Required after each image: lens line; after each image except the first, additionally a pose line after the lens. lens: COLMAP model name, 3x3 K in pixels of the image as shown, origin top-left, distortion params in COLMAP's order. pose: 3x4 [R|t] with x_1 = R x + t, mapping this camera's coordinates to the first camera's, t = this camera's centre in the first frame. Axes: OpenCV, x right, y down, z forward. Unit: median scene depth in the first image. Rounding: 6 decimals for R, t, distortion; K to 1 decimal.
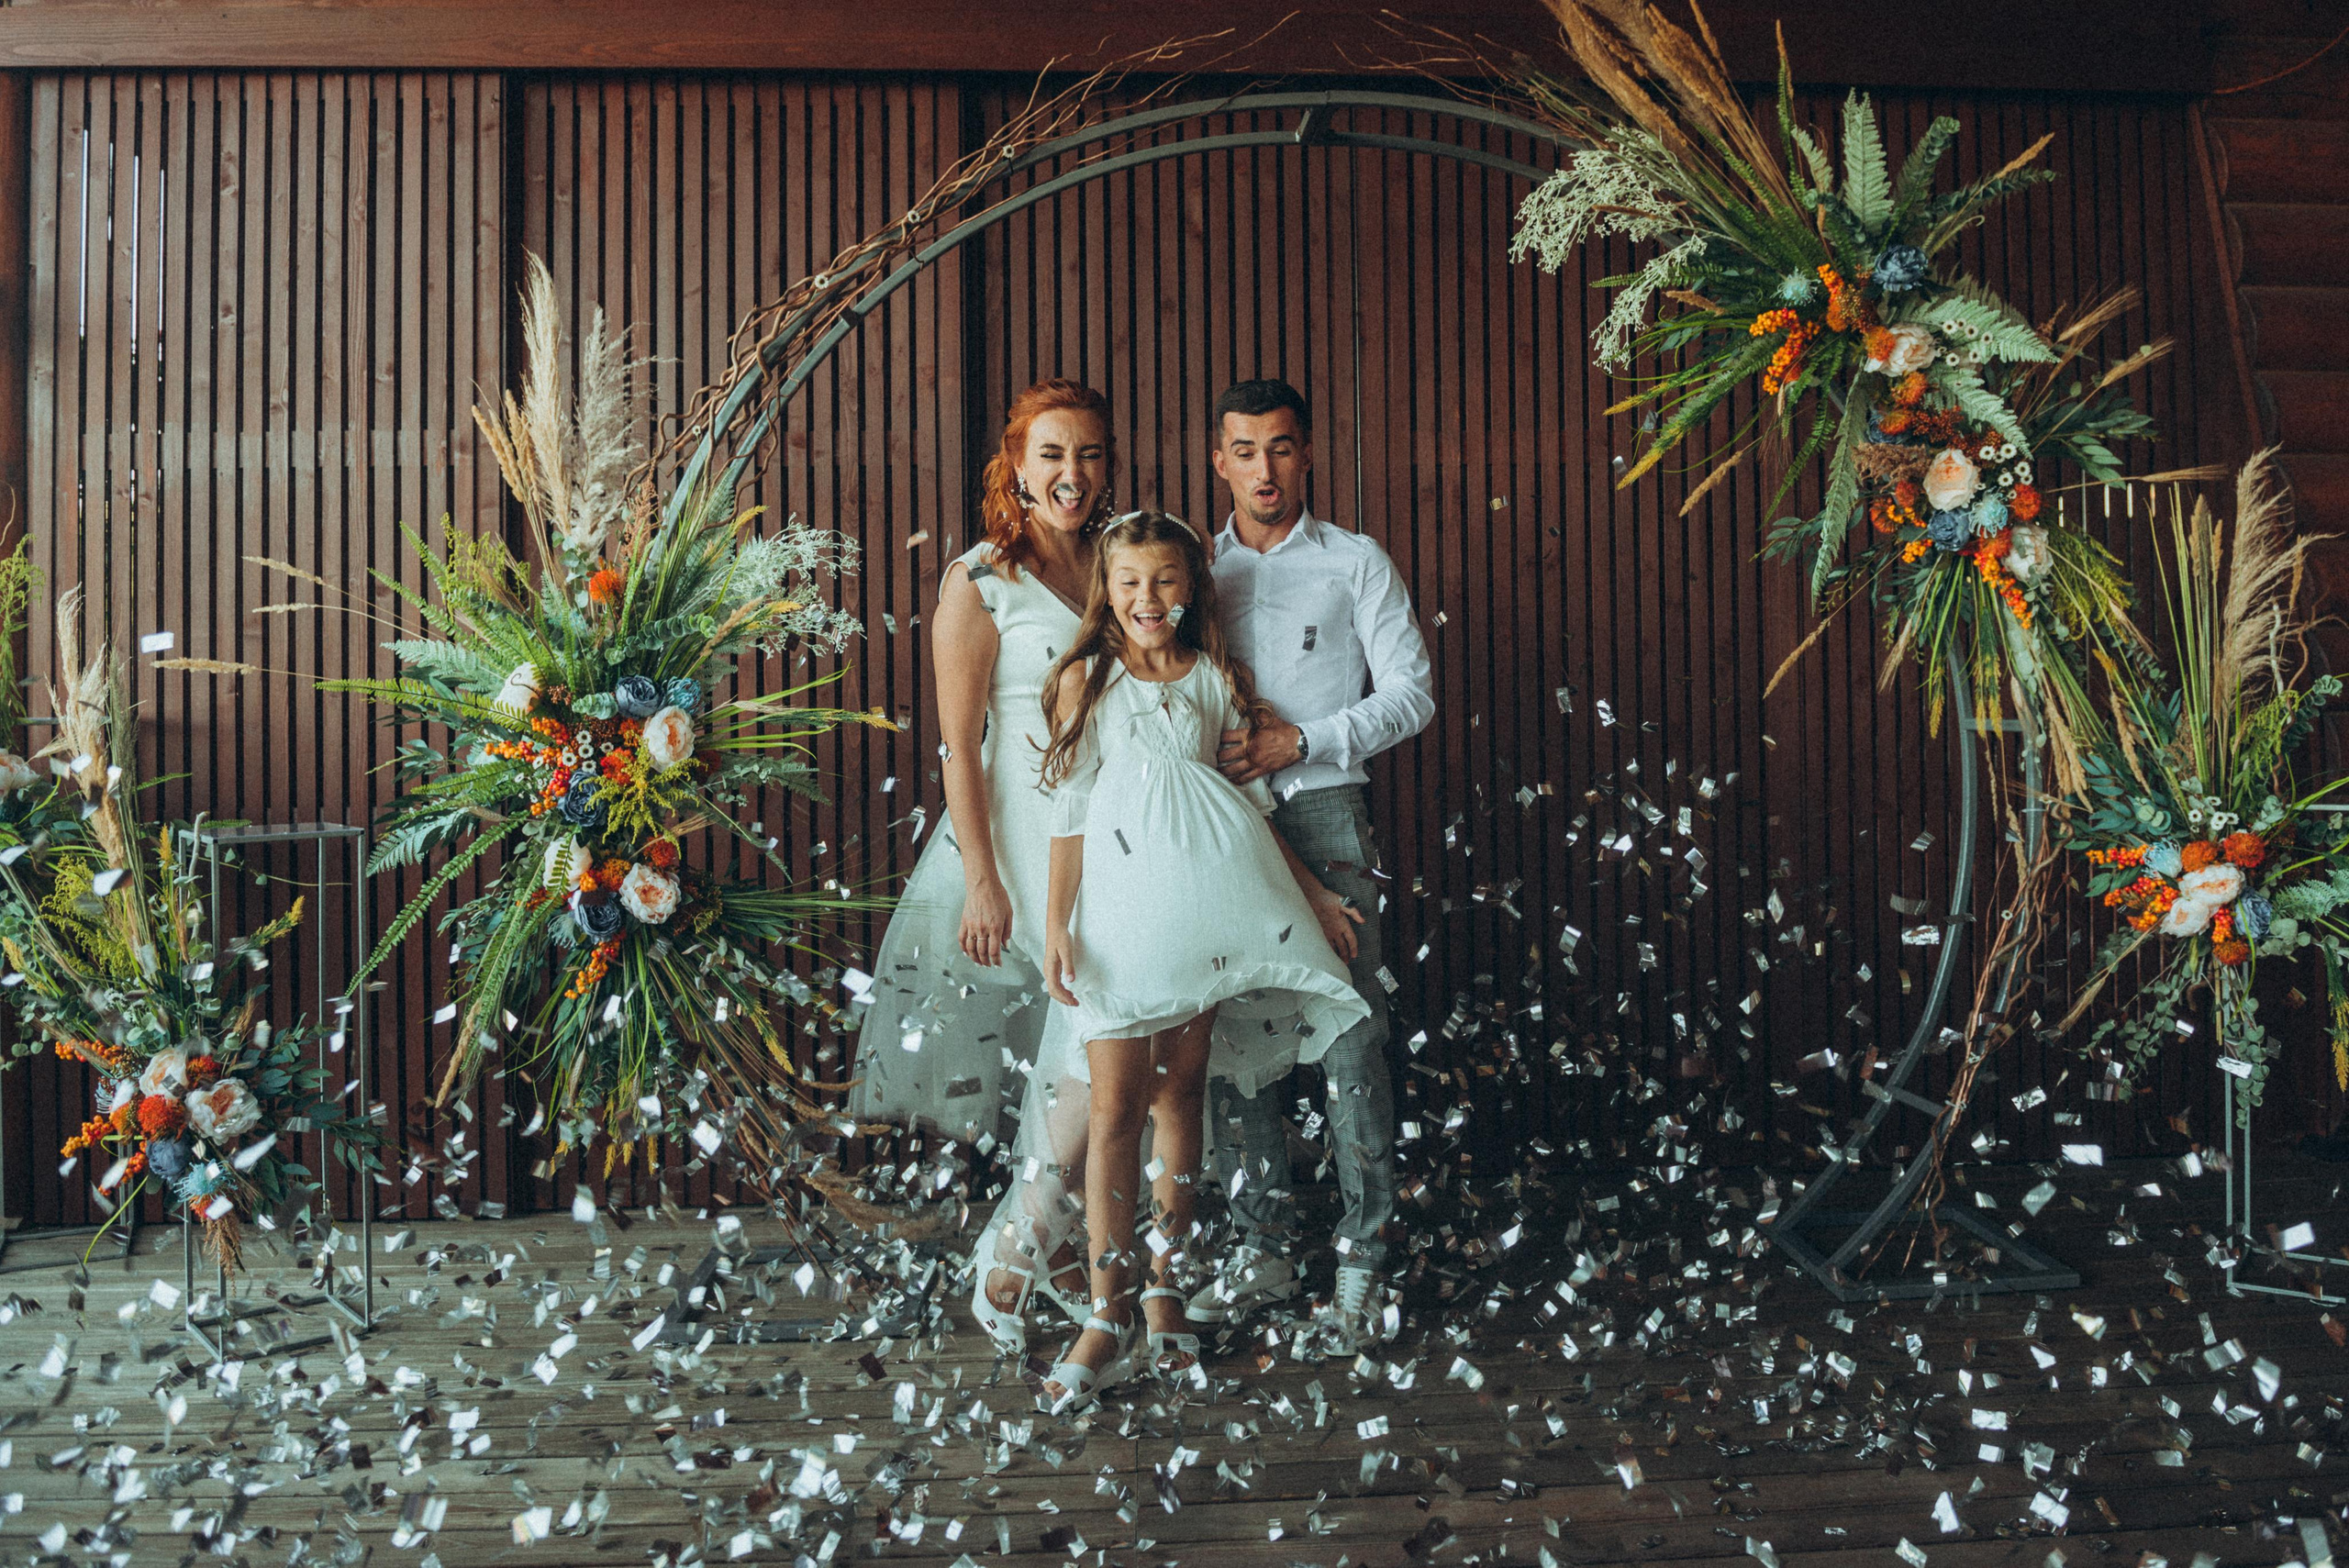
lens RADIAL K [[1880.1, 0, 1301.7], [0, 1880.1, 648.5], [0, 0, 1]] dist [-0.053865, -0.002946]
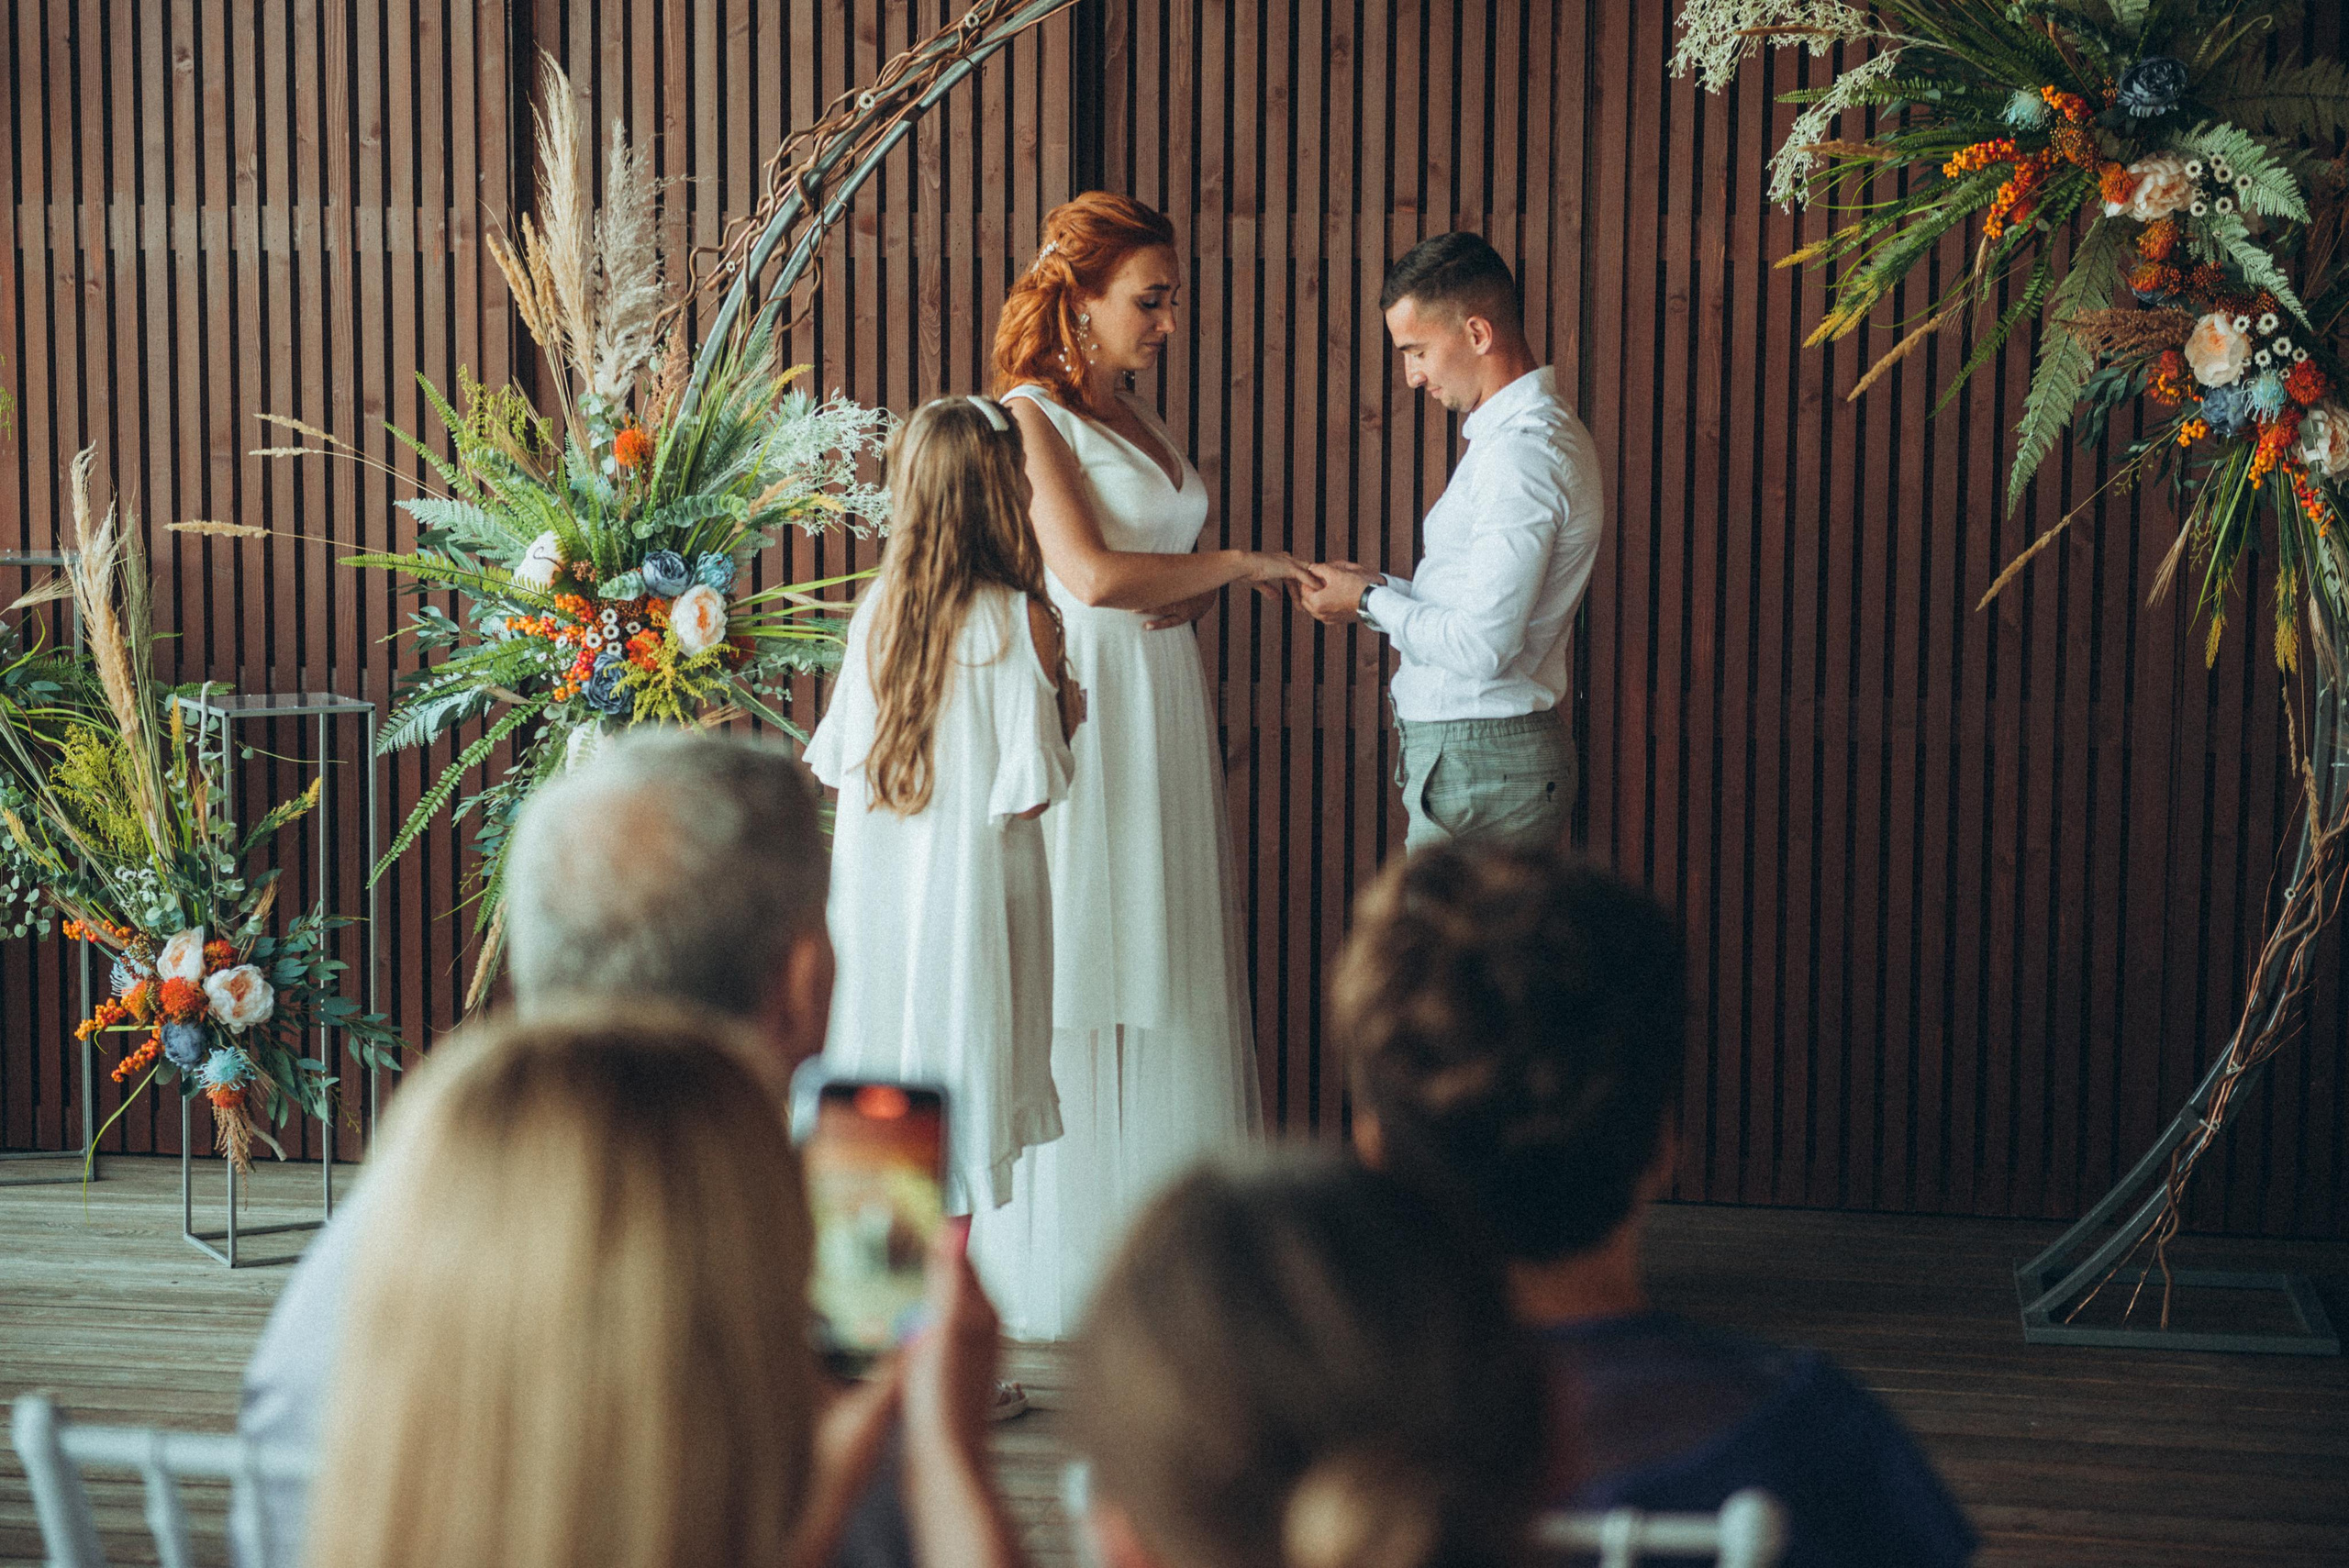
lens RADIAL K [[4381.5, 0, 1186.0], [0, 4381.5, 777.1], [0, 0, 1]] dist [0.098926, 0.000000]
pose [[0.971956, 0.045947, -0.230630, 0.365134], [-0.016865, 0.991821, 0.126520, -0.141406], [0.234557, -0.119082, 0.964781, -0.954765]]
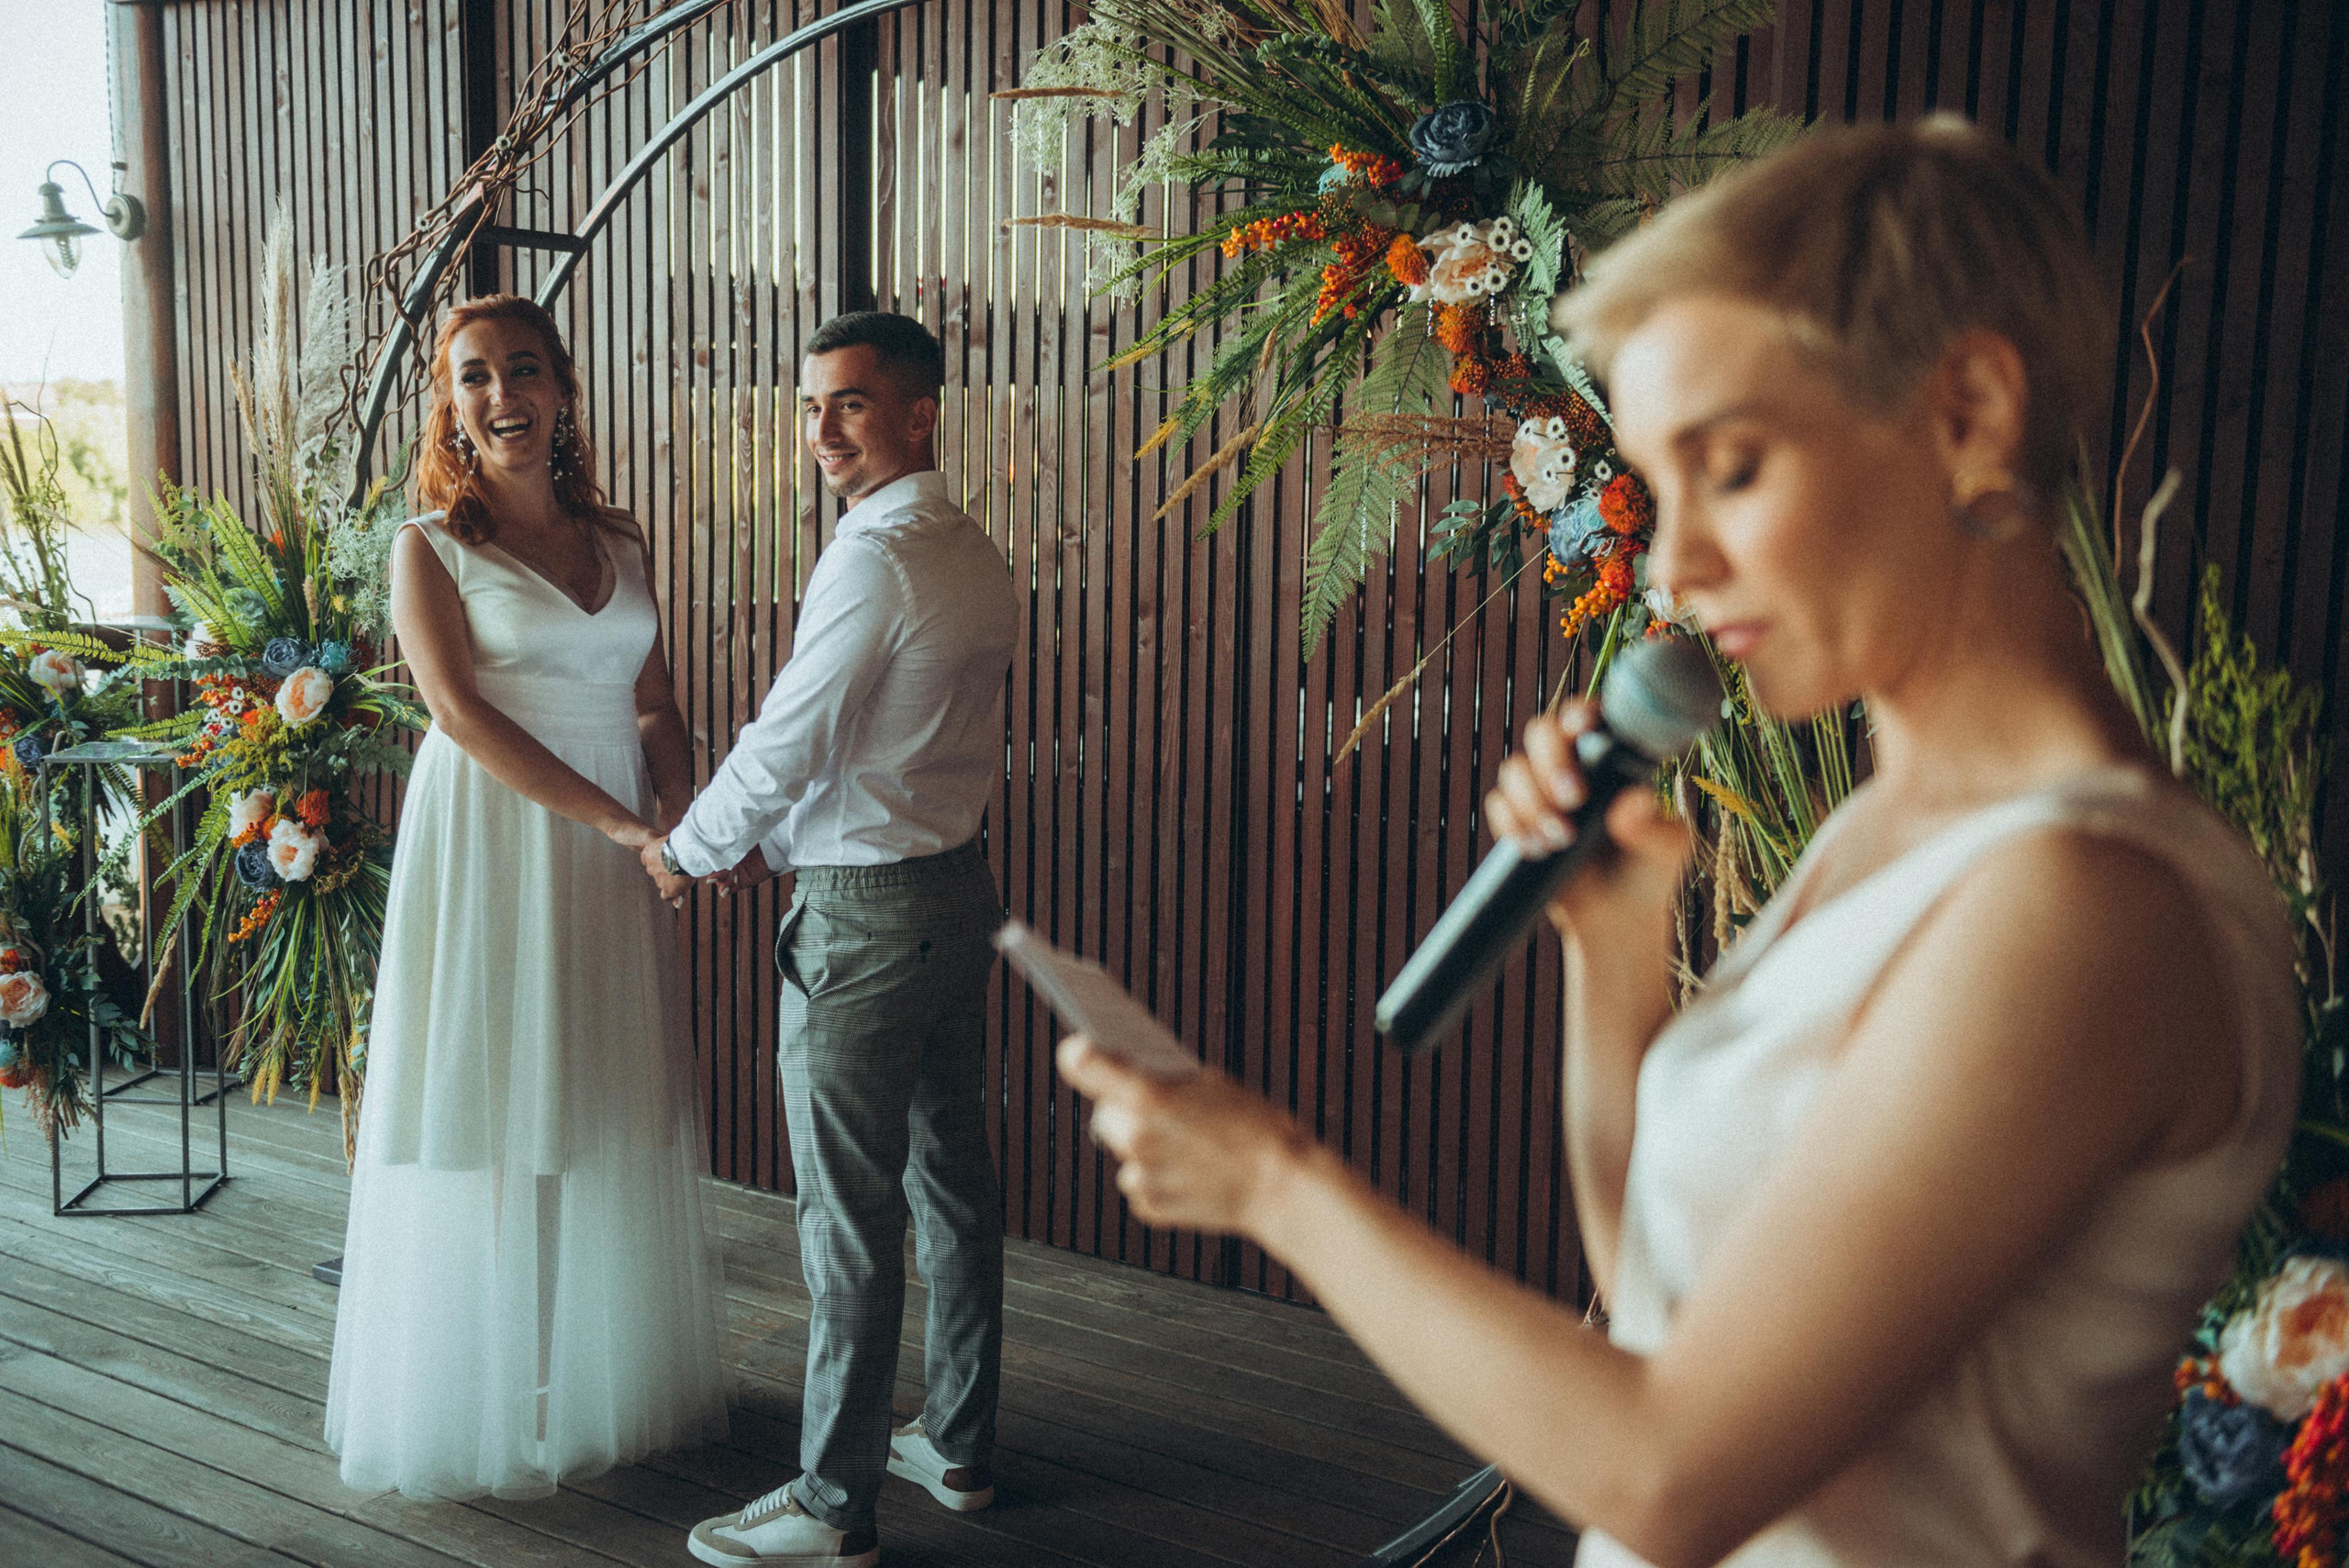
lens RADIAL K [[2356.3, 0, 1167.9], [0, 2356.3, 778.4], [0, 0, 1]] dist [0.067410, 0.000000]
pose [[0.789165, 0.105563, -0.605041, 0.762326], [-0.016578, 0.988421, 0.150829, -0.105203], [0.613957, -0.108998, 0.781777, 0.262449]]
